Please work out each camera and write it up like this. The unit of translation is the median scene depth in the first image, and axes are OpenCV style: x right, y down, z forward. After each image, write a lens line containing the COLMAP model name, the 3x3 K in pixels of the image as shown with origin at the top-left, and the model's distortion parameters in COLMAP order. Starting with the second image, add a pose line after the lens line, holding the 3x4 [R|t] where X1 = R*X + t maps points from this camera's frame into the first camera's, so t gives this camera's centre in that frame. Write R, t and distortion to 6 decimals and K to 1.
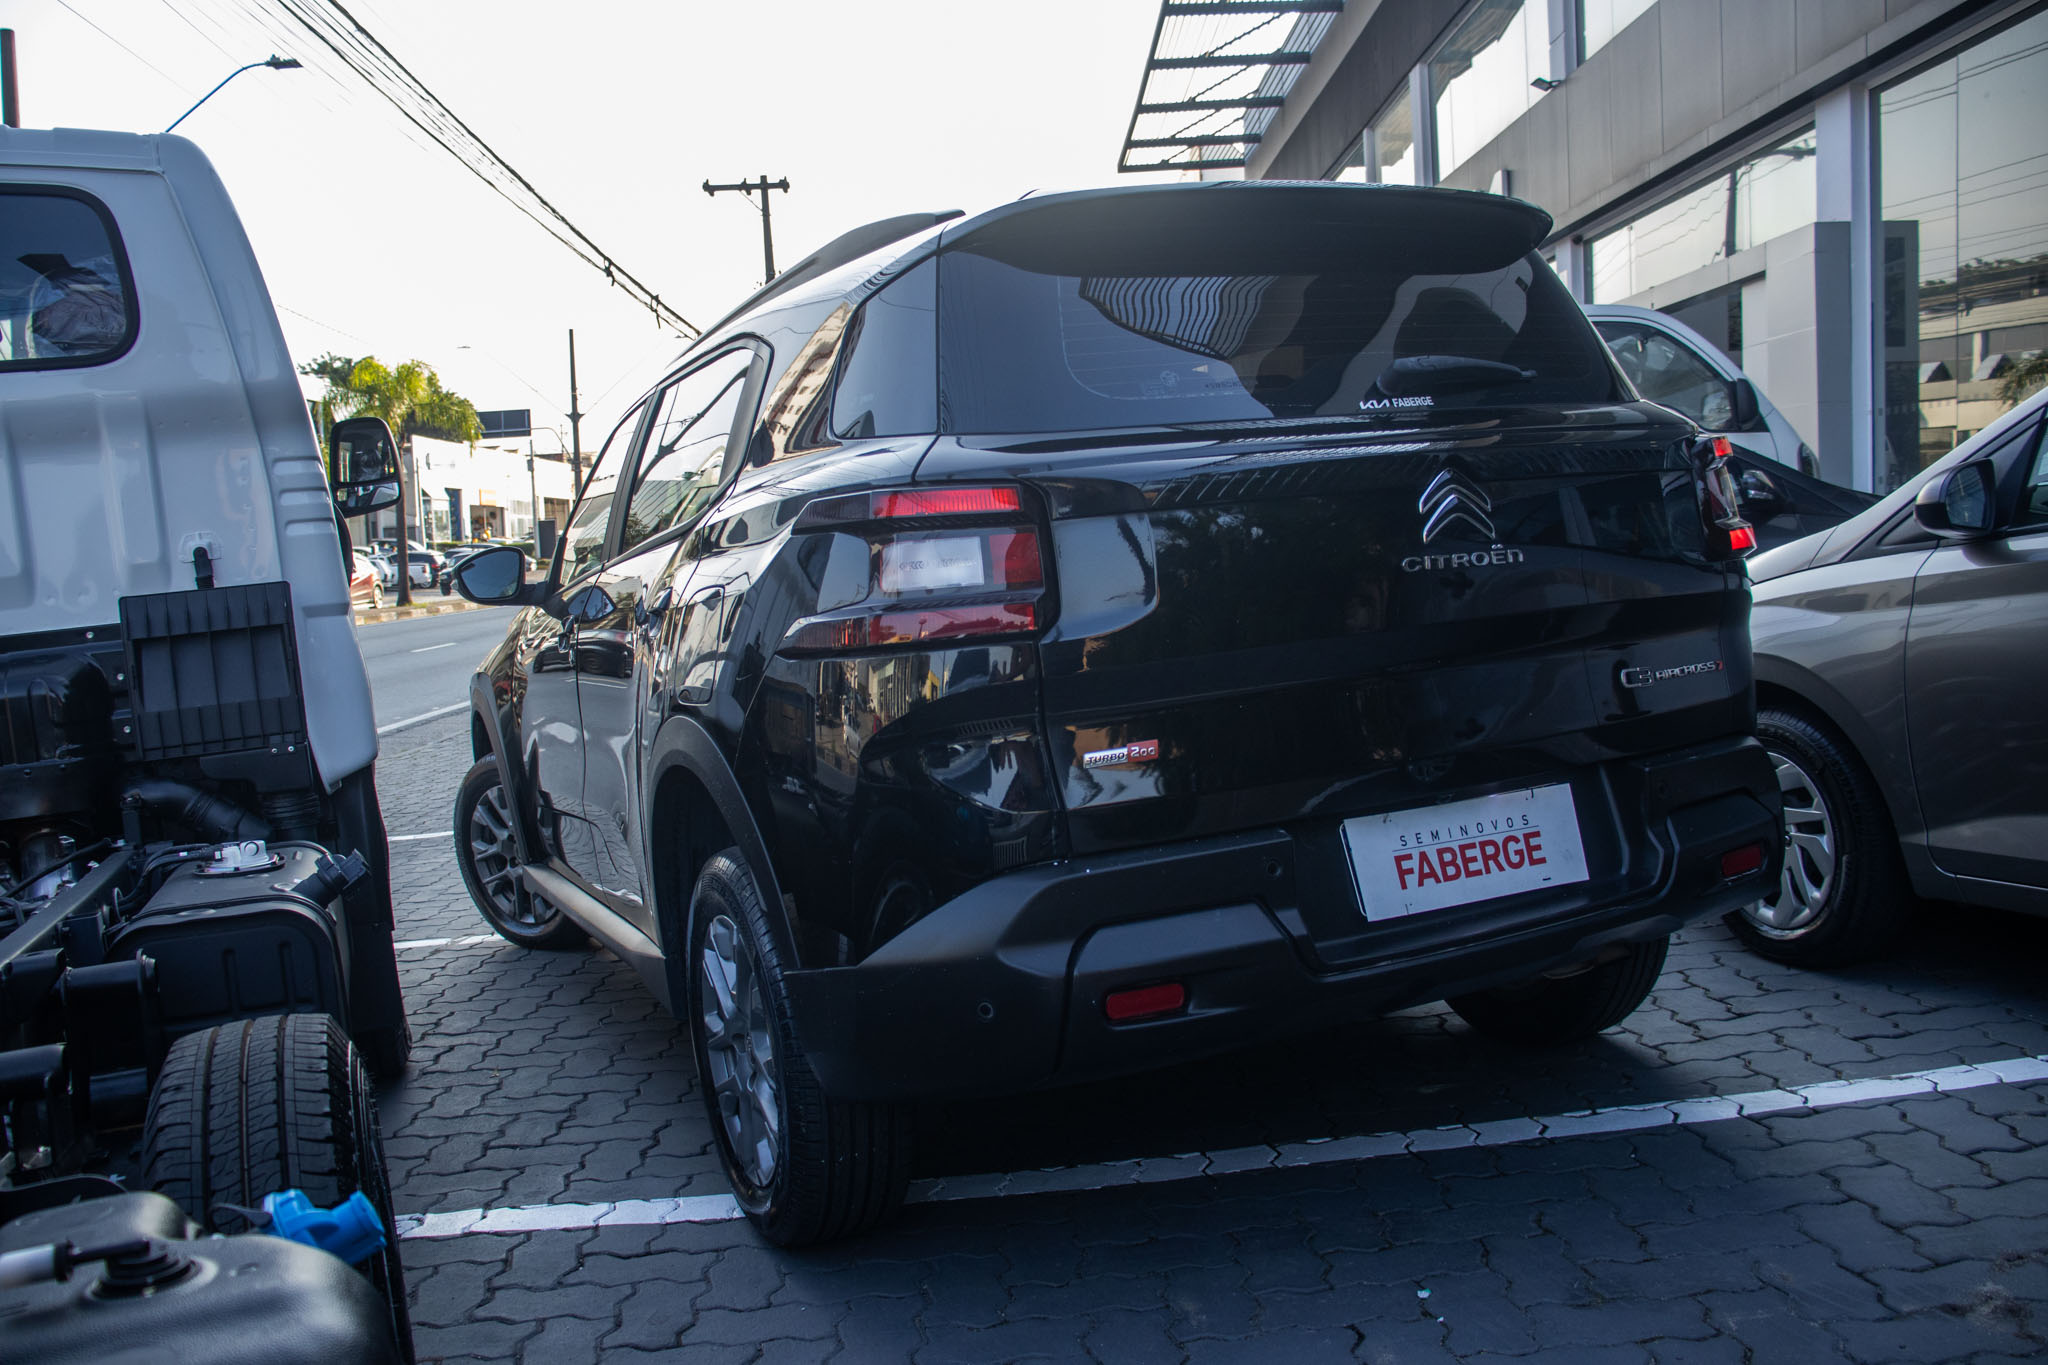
lens RADIAL K [[1687.5, 0, 1108.5], [0, 1687.5, 682.9], [0, 0, 1]] dist [-0.064440, 0.080533]
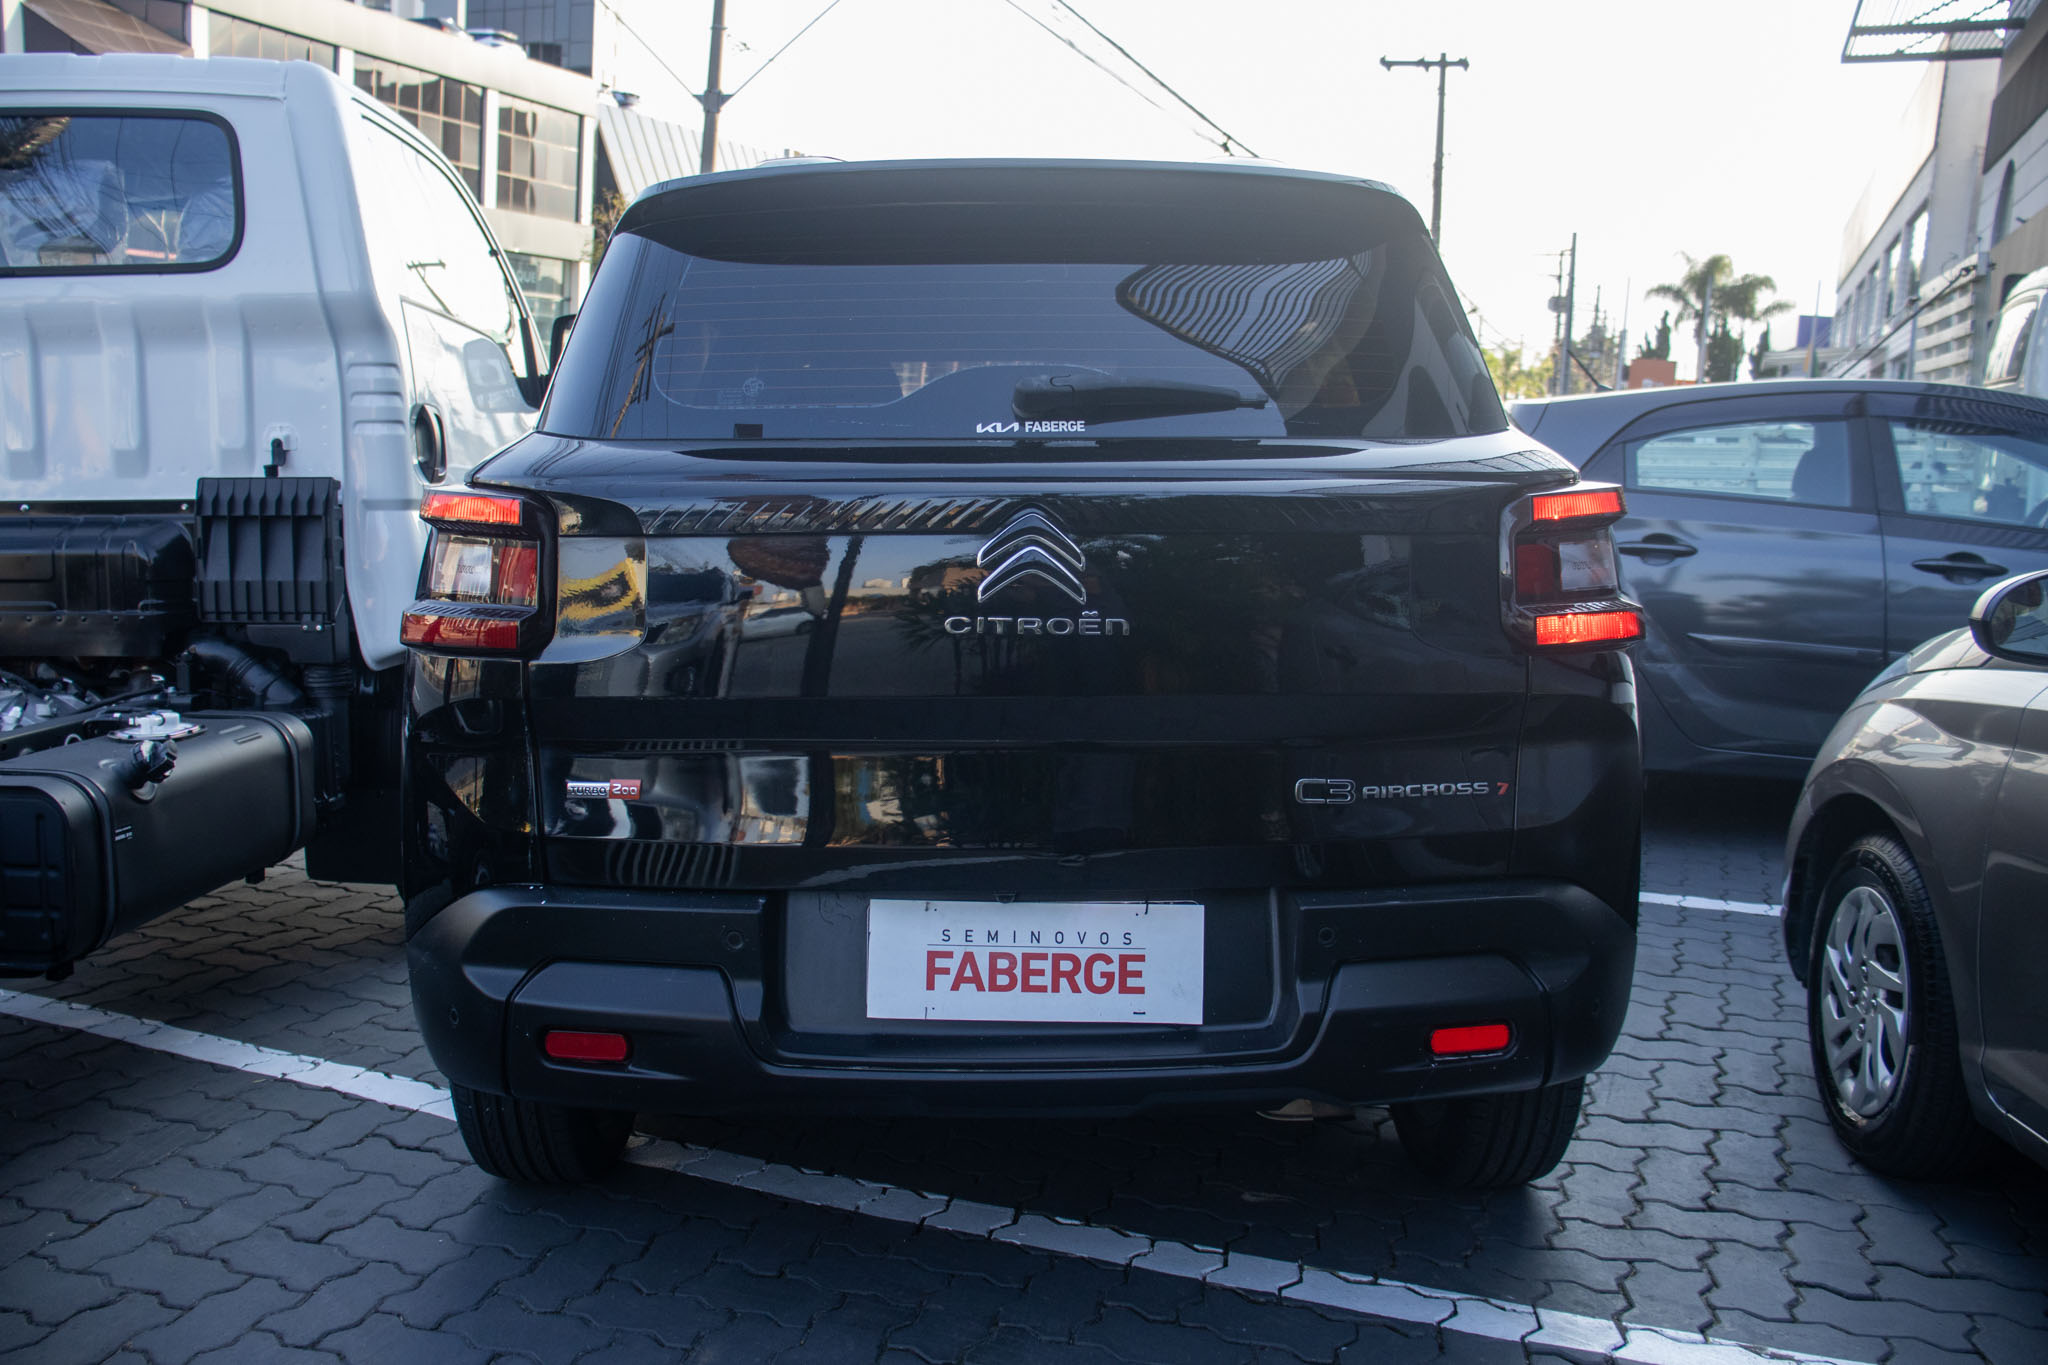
lens RADIAL K [[1687.5, 0, 1108.5], [0, 1687.5, 682.9], [0, 0, 1]] dist [-0.064440, 0.080533]
pose [[0.908937, 0.154582, -0.387218, 0.465237], [-0.128470, 0.987380, 0.092607, -0.103258], [0.396647, -0.034428, 0.917325, 0.196863]]
